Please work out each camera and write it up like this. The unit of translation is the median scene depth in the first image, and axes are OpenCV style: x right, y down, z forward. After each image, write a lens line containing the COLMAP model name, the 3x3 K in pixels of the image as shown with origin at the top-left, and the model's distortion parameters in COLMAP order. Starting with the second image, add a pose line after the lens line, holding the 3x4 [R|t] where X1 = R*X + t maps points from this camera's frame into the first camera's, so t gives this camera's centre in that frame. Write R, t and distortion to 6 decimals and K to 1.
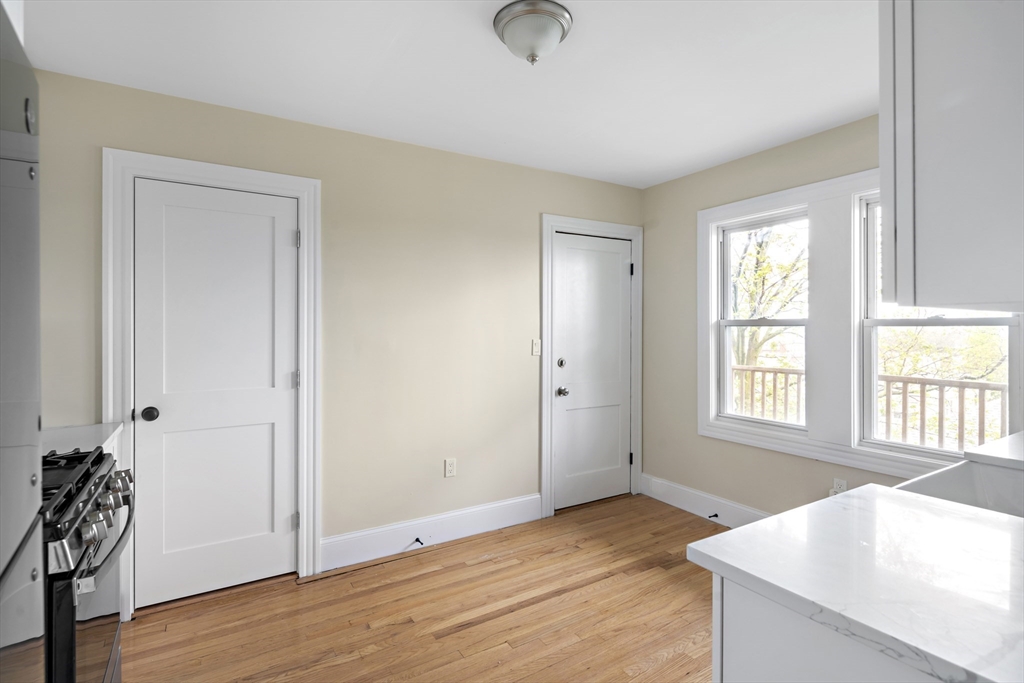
lens RADIAL K [[496.0, 0, 511.5], [0, 496.0, 320.6], [0, 0, 1]] dist [-0.000688, -0.005407]
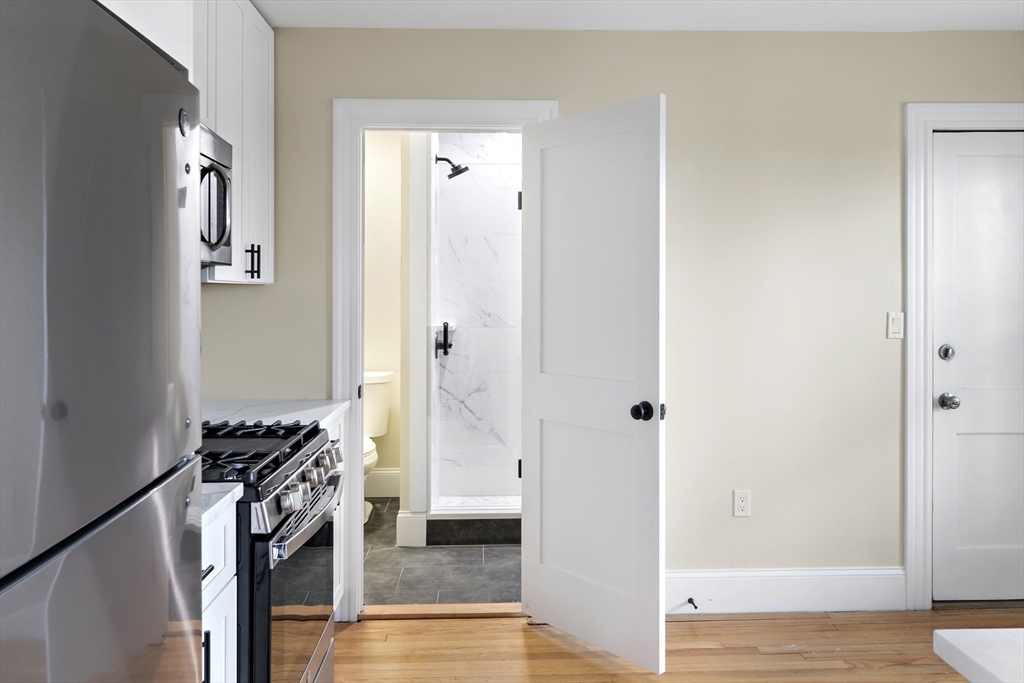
lens RADIAL K [[755.4, 0, 510.5], [0, 755.4, 271.3], [0, 0, 1]] dist [-0.005604, -0.002407]
pose [[0.867033, -0.018031, -0.497925, 0.125727], [0.010619, 0.999787, -0.017713, -0.000983], [0.498138, 0.010071, 0.867039, -0.041975]]
